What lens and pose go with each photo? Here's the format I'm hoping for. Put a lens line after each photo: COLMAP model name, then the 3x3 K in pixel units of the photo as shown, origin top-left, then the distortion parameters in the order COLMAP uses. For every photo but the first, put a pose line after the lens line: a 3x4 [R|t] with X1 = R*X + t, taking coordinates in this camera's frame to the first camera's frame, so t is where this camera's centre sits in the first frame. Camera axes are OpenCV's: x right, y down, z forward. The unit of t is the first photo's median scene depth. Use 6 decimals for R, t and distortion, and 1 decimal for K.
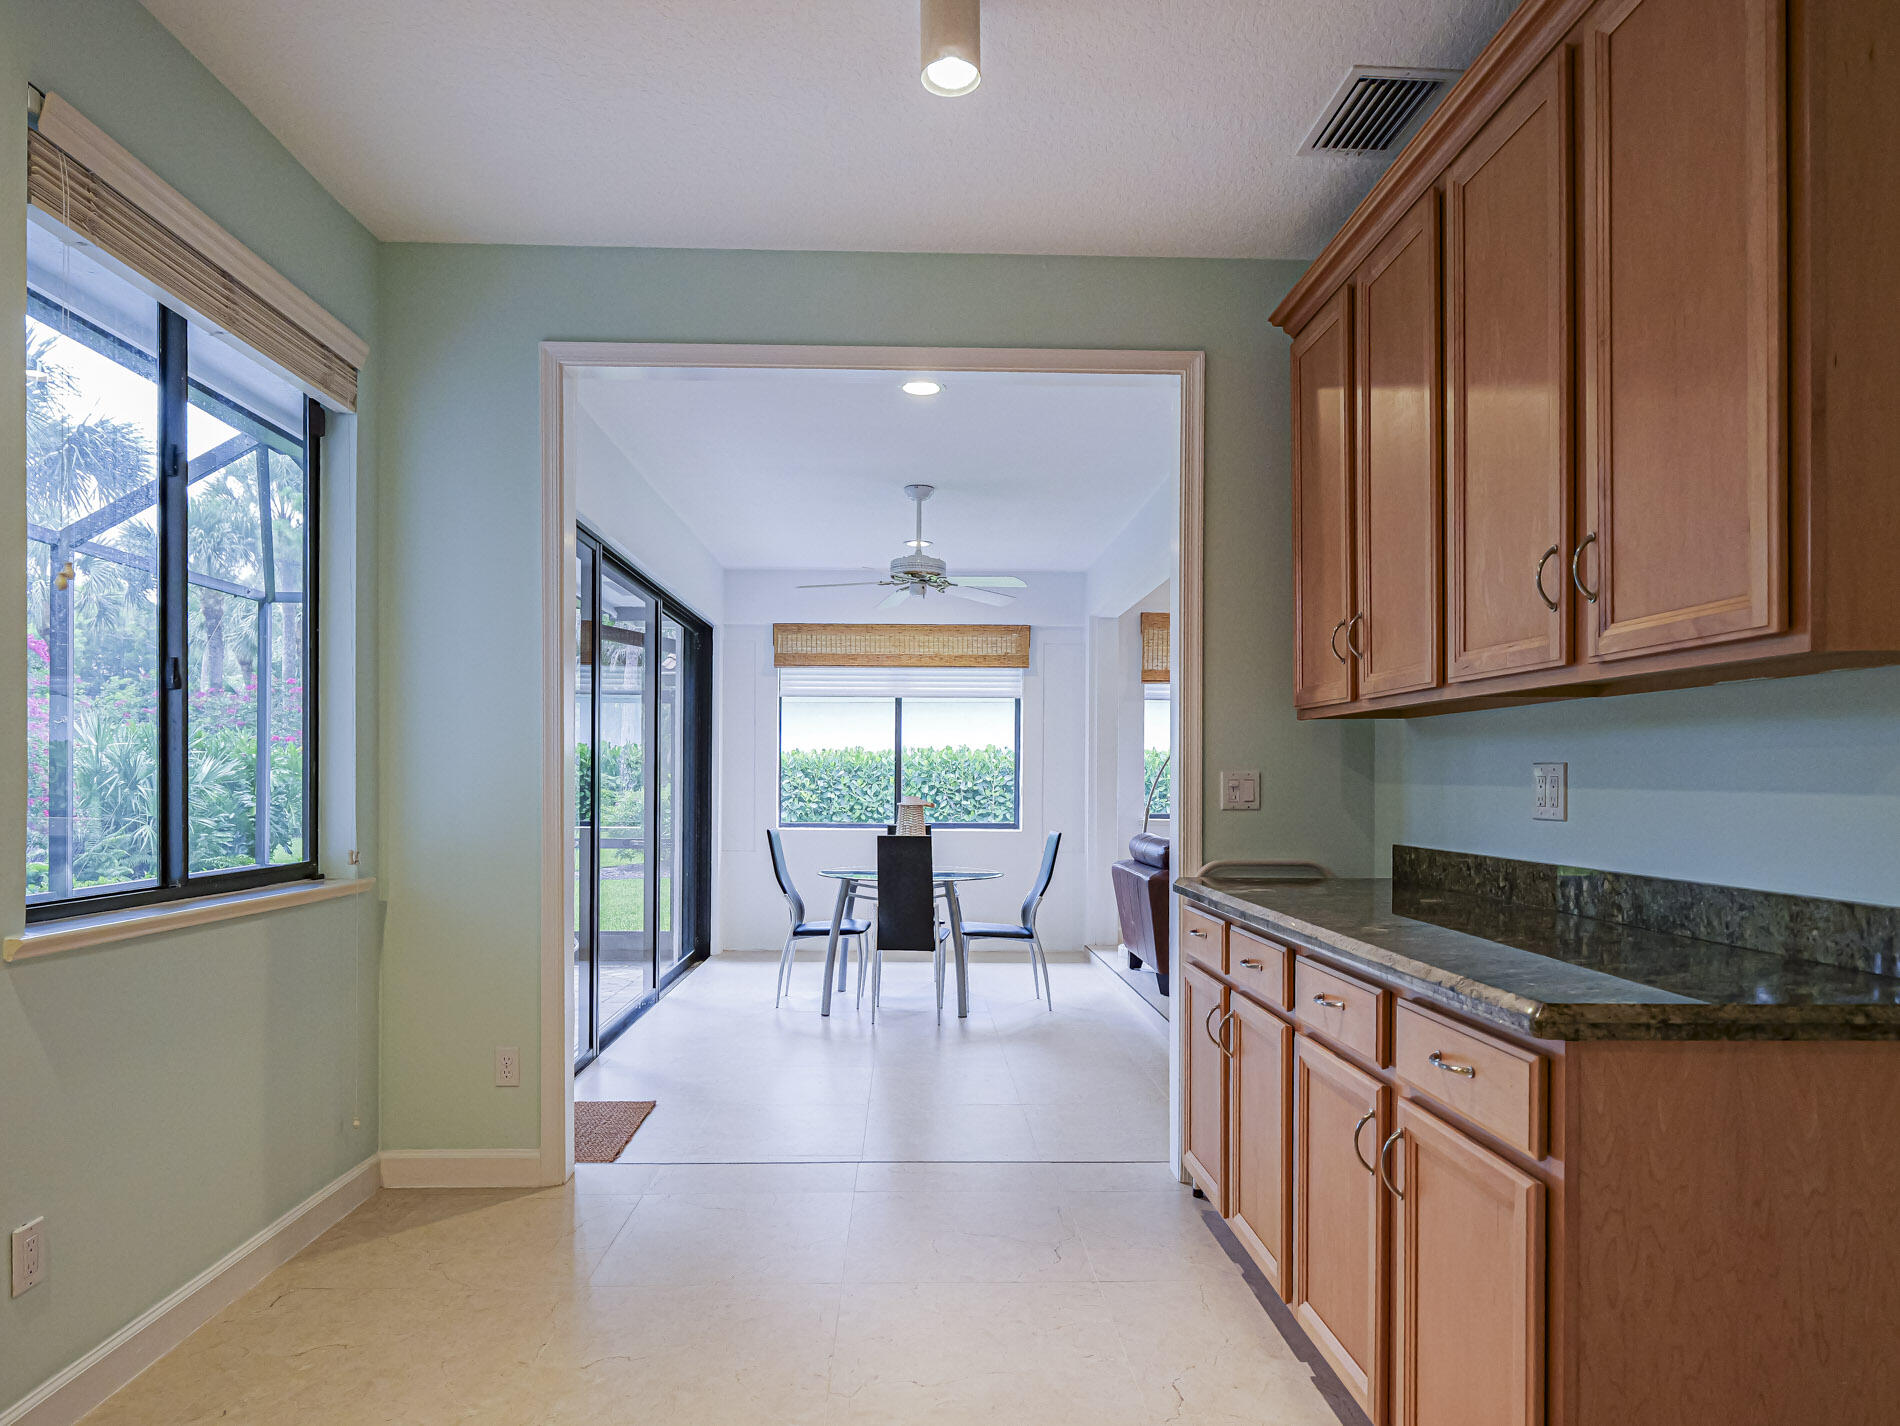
lens RADIAL K [[1129.9, 0, 945.9], [0, 1129.9, 723.3], [0, 0, 1]] dist [-0.003603, -0.000783]
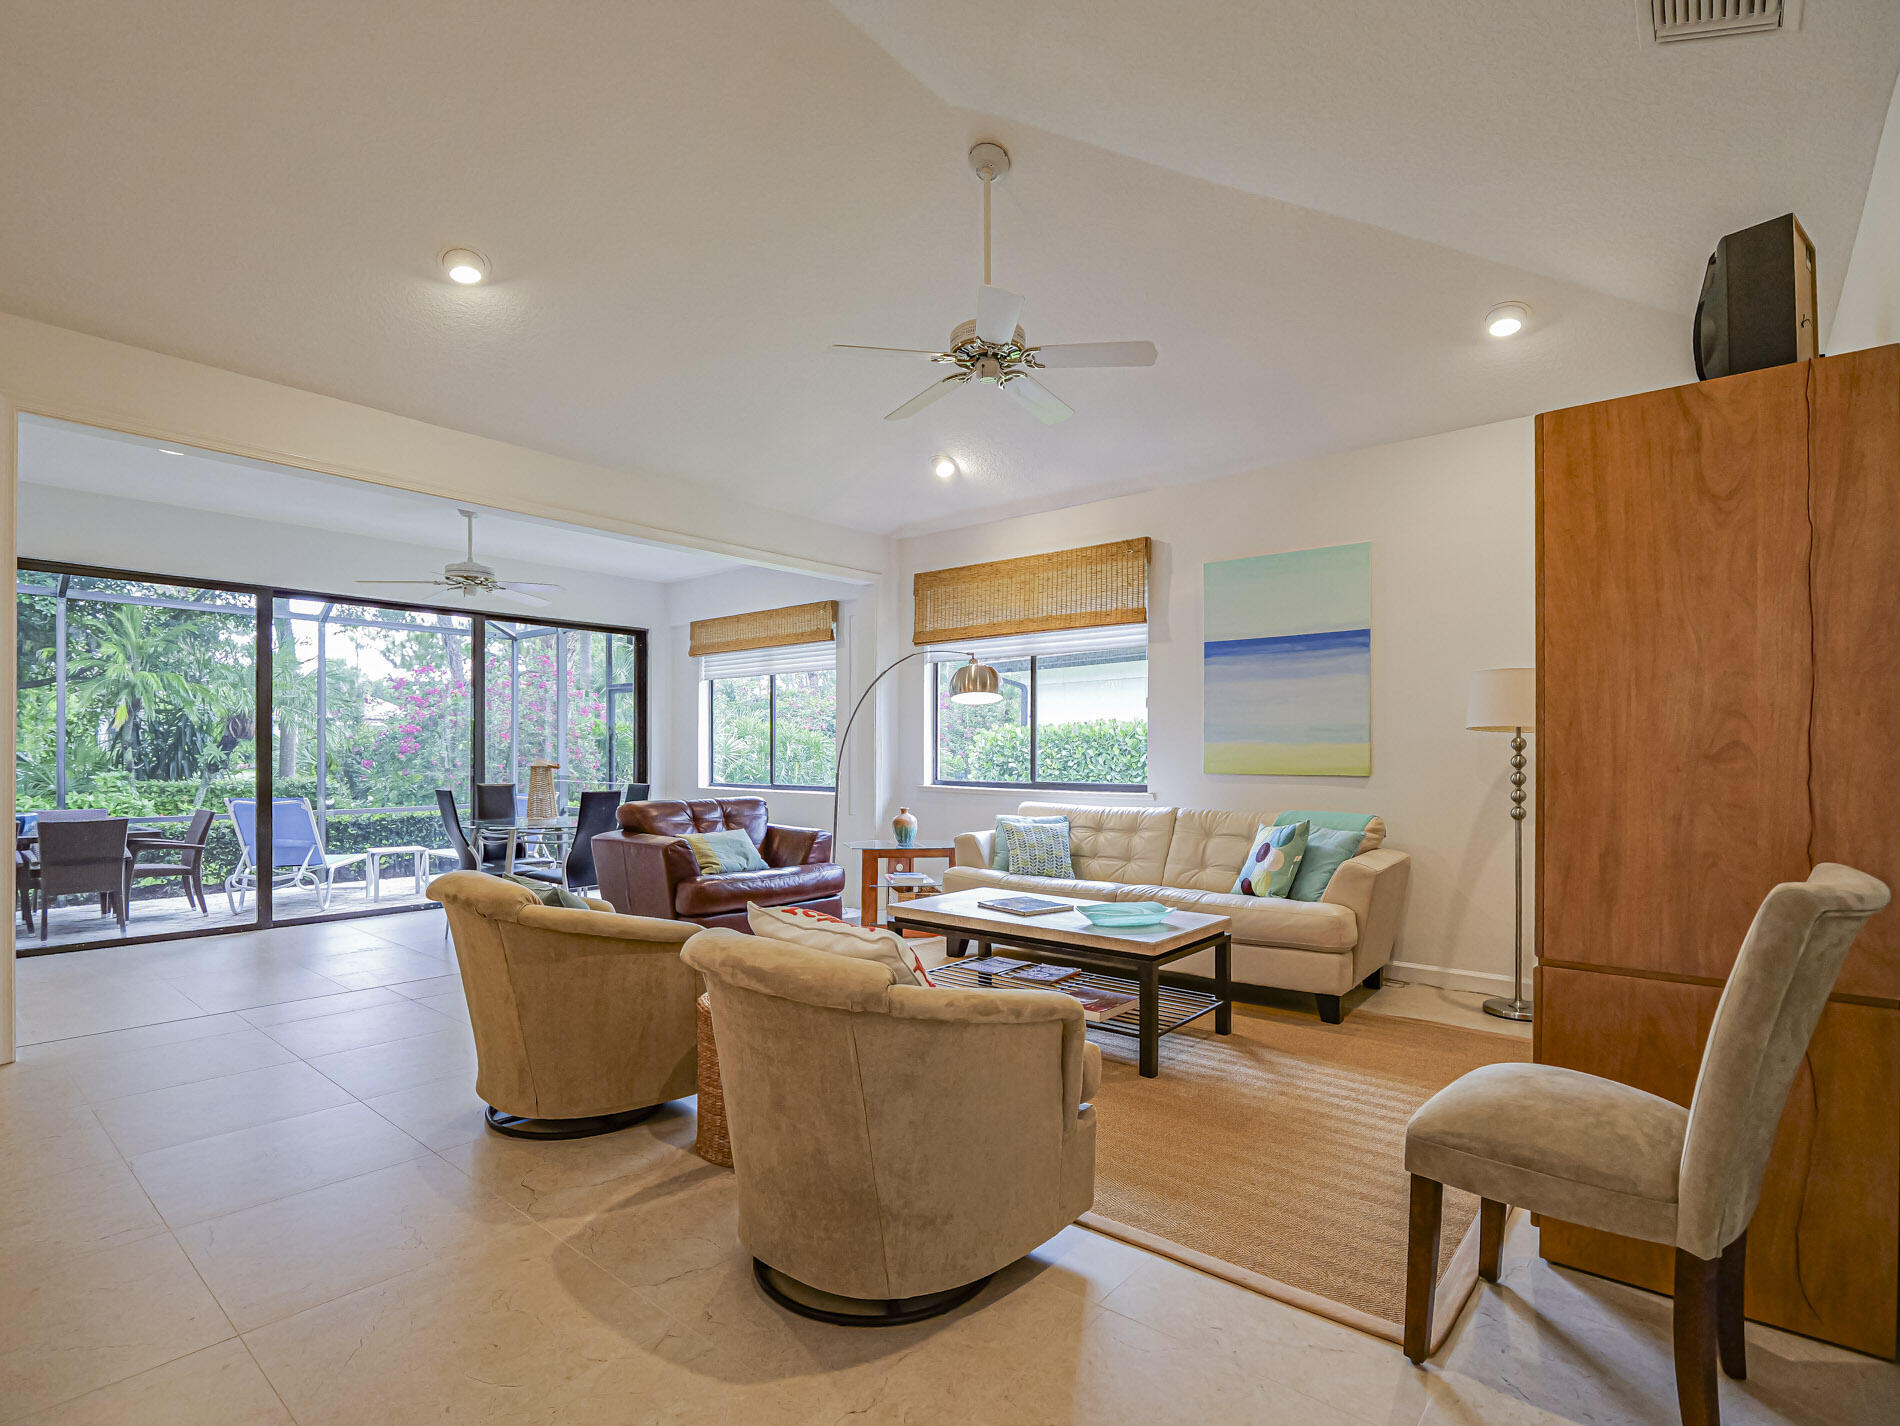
lens RADIAL K [[929.7, 0, 940.3], [0, 929.7, 749.8], [0, 0, 1]] dist [-0.011260, -0.000477]
pose [[0.741003, -0.003486, -0.671493, 0.729937], [0.033344, 0.998944, 0.031610, 0.029008], [0.670674, -0.045814, 0.740336, 0.414712]]
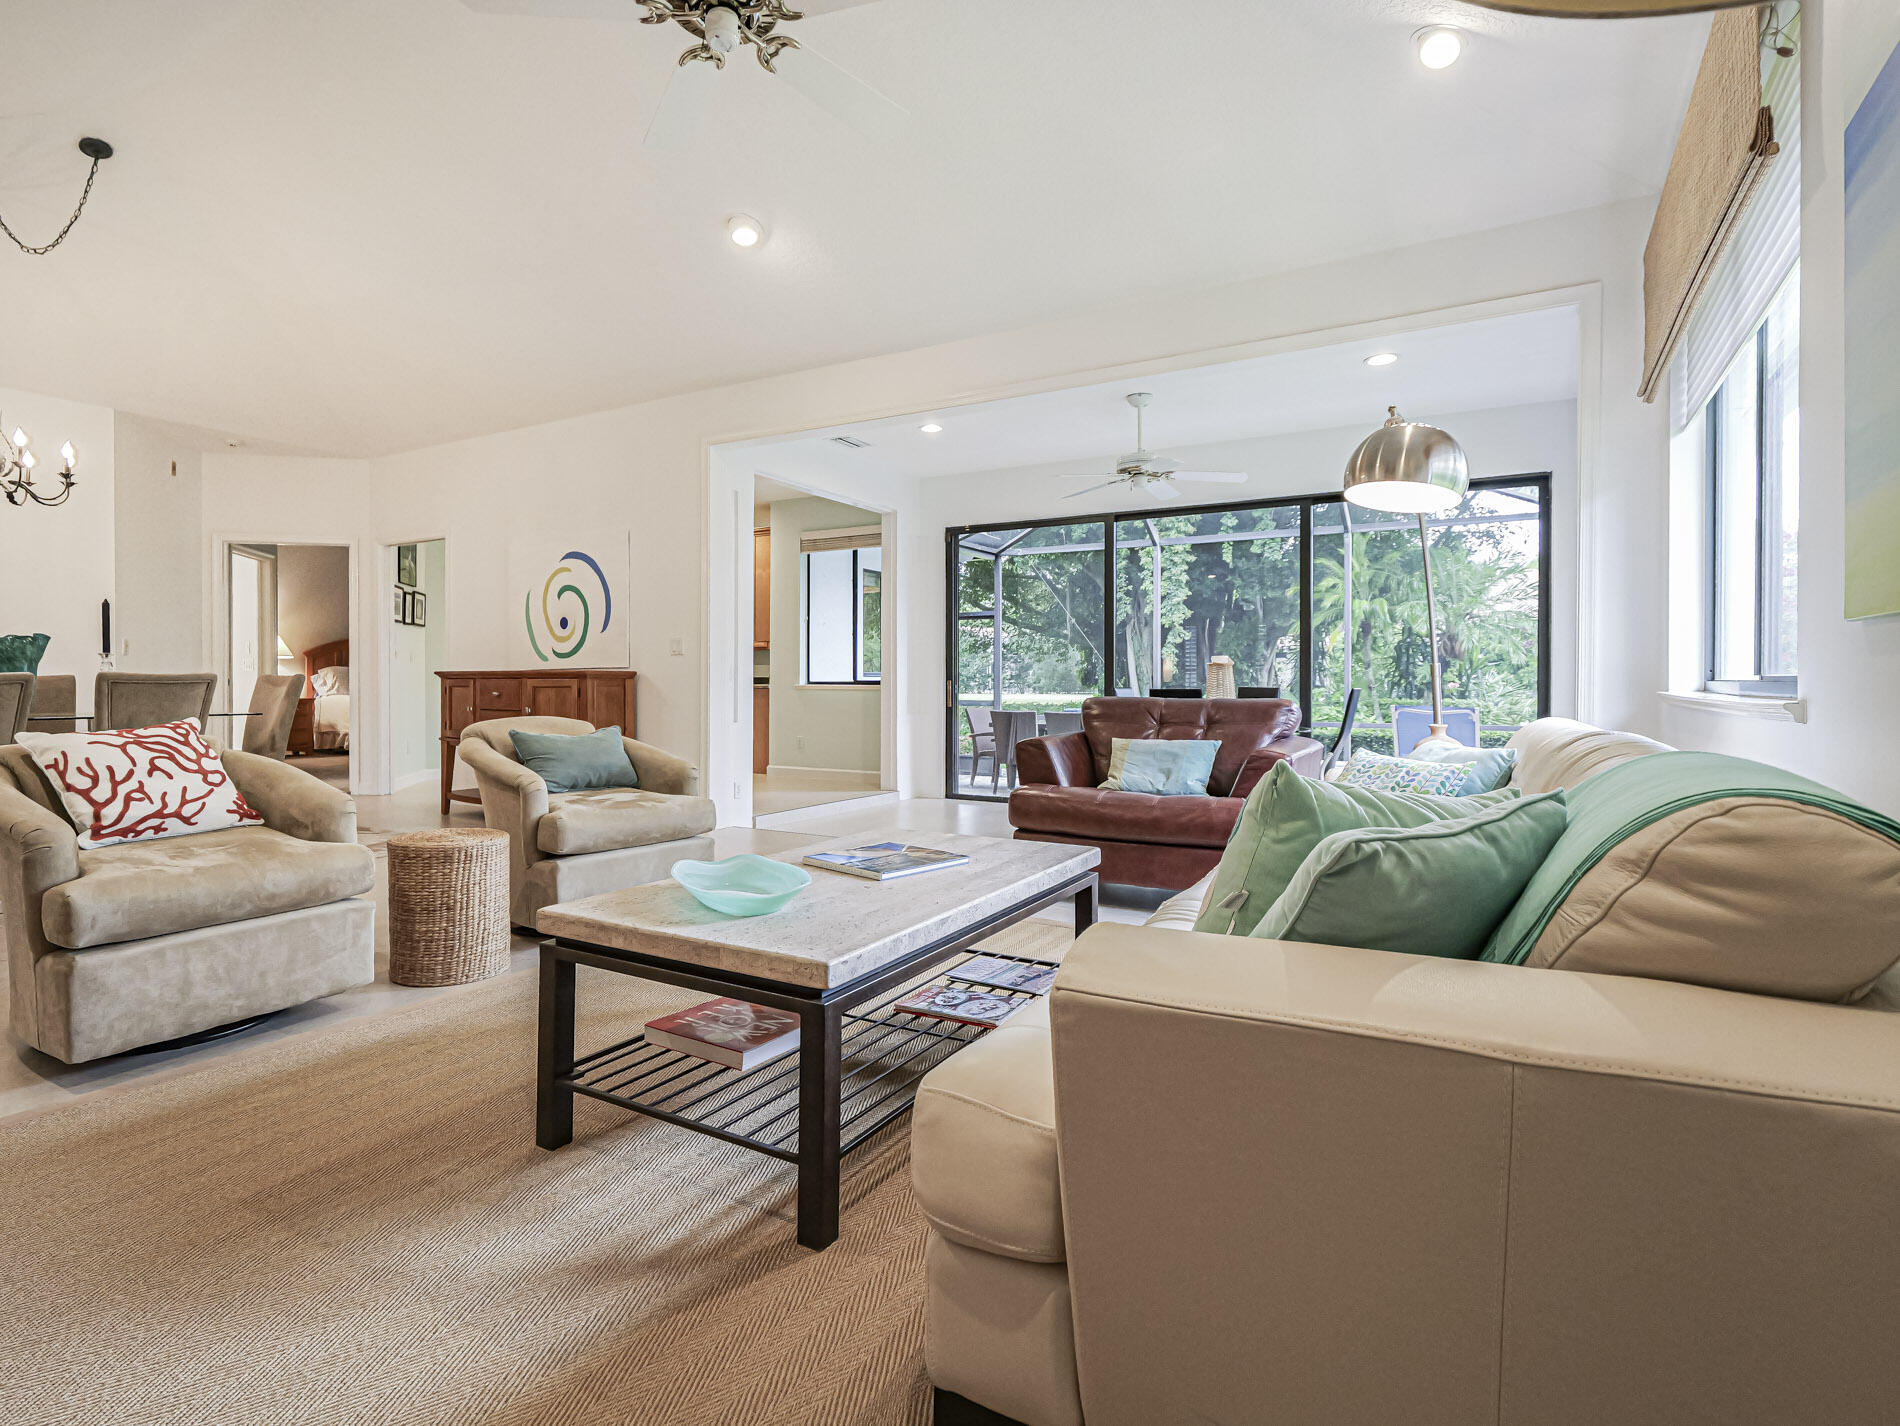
lens RADIAL K [[988.5, 0, 920.7], [0, 988.5, 710.0], [0, 0, 1]] dist [-0.003140, -0.000422]
pose [[-0.547786, 0.017872, -0.836427, 0.680050], [0.038065, 0.999269, -0.003577, 0.081072], [0.835752, -0.033798, -0.548066, 0.955394]]
